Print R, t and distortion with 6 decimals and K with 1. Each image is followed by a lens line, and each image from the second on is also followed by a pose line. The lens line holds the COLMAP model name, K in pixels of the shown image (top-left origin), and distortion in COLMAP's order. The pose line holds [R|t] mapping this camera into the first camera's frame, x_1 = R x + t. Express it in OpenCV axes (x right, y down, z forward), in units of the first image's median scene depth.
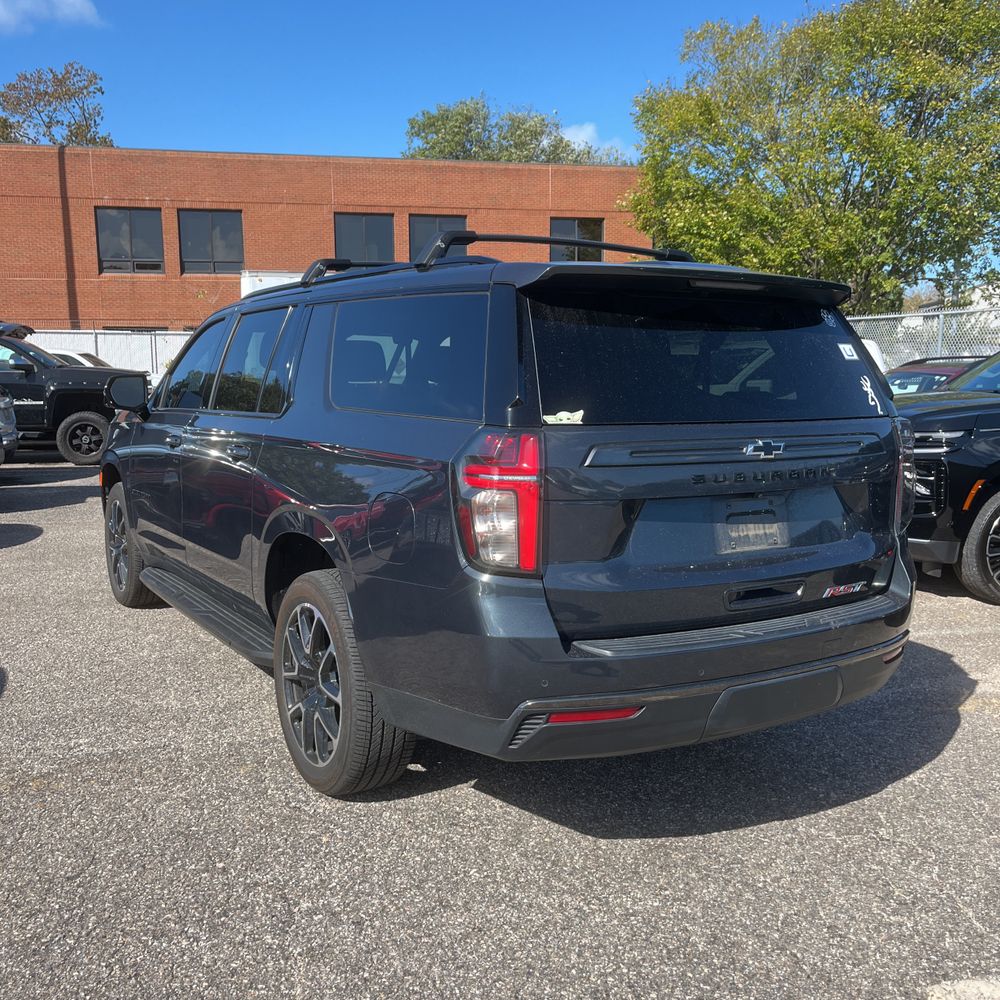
lens RADIAL K [[1009.0, 0, 483.6], [0, 1009.0, 513.1], [0, 0, 1]] dist [0.027225, 0.000000]
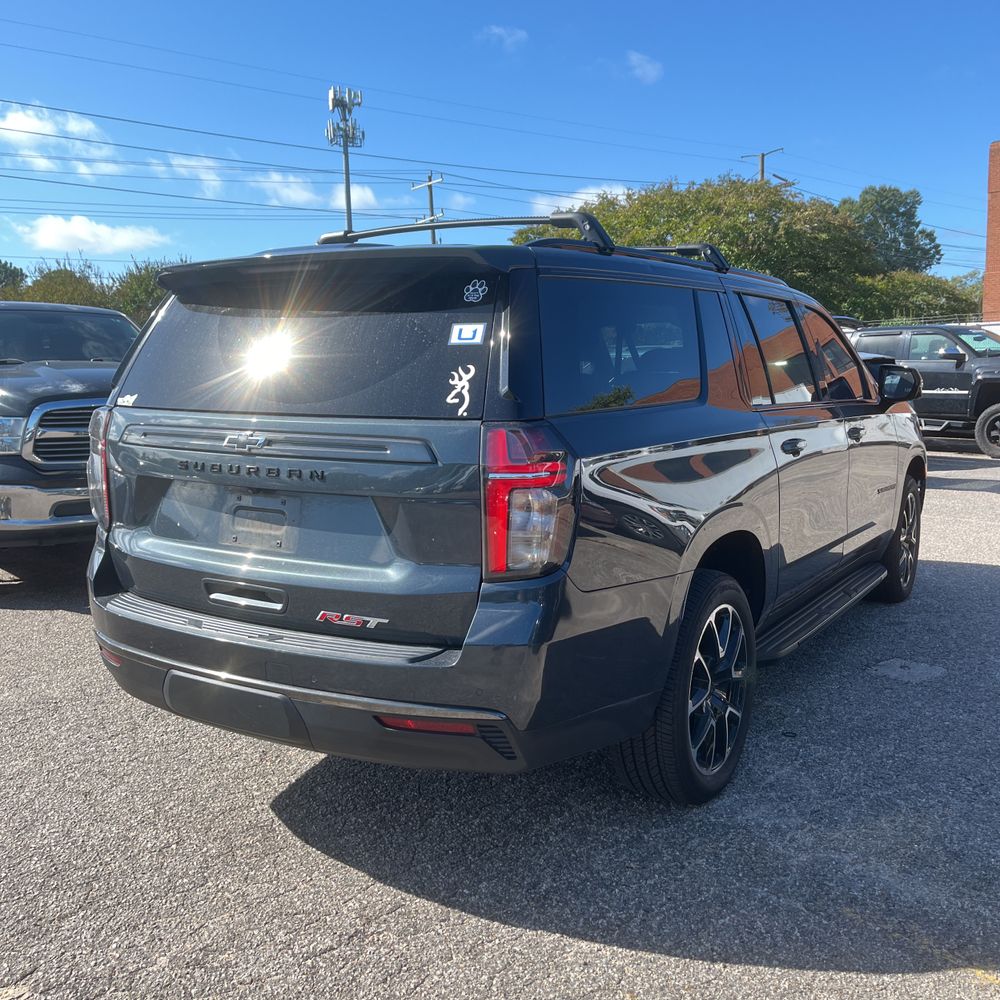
lens RADIAL K [[1009.0, 0, 519.1], [0, 1009.0, 515.2], [0, 0, 1]] dist [0.027225, 0.000000]
pose [[0.468579, 0.129110, -0.873936, 1.202412], [-0.118266, 0.989526, 0.082775, -0.101748], [0.875469, 0.064570, 0.478940, 0.754970]]
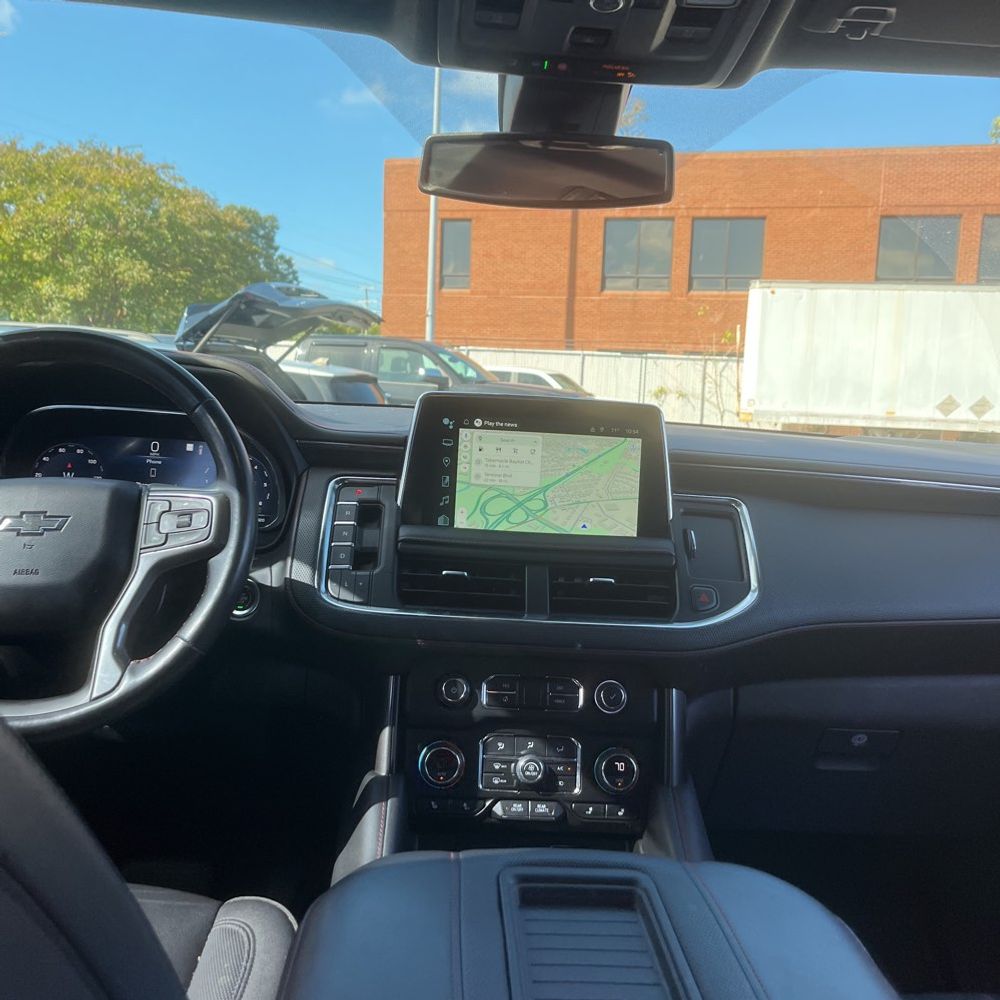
lens RADIAL K [[1009.0, 0, 508.2], [0, 1009.0, 498.8], [0, 0, 1]] dist [0.027225, 0.000000]
pose [[0.884793, 0.095403, -0.456114, -0.208797], [-0.118394, 0.992722, -0.022024, -0.212266], [0.450693, 0.073488, 0.889649, 1.699511]]
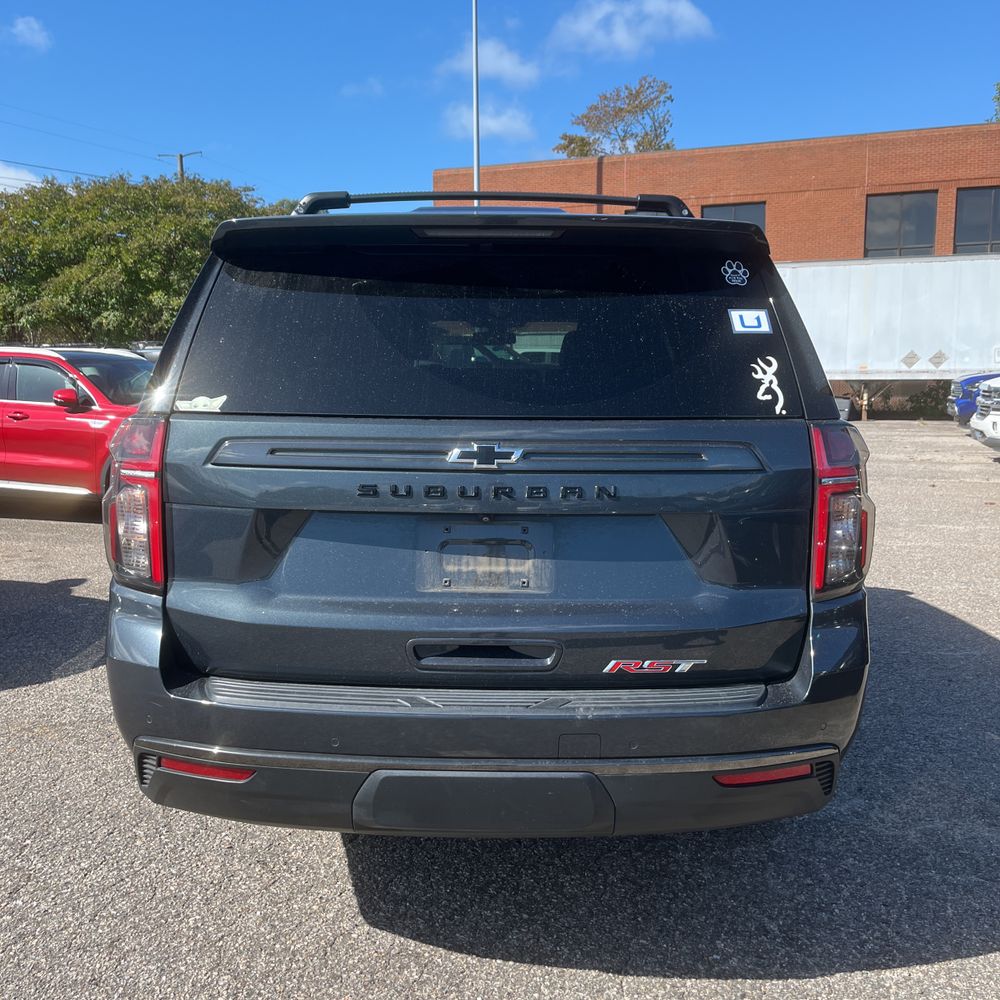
lens RADIAL K [[1009.0, 0, 491.2], [0, 1009.0, 516.3], [0, 0, 1]] dist [0.027225, 0.000000]
pose [[0.852440, 0.077019, -0.517122, 0.642396], [-0.074247, 0.996899, 0.026085, -0.037887], [0.517527, 0.016159, 0.855514, 0.372219]]
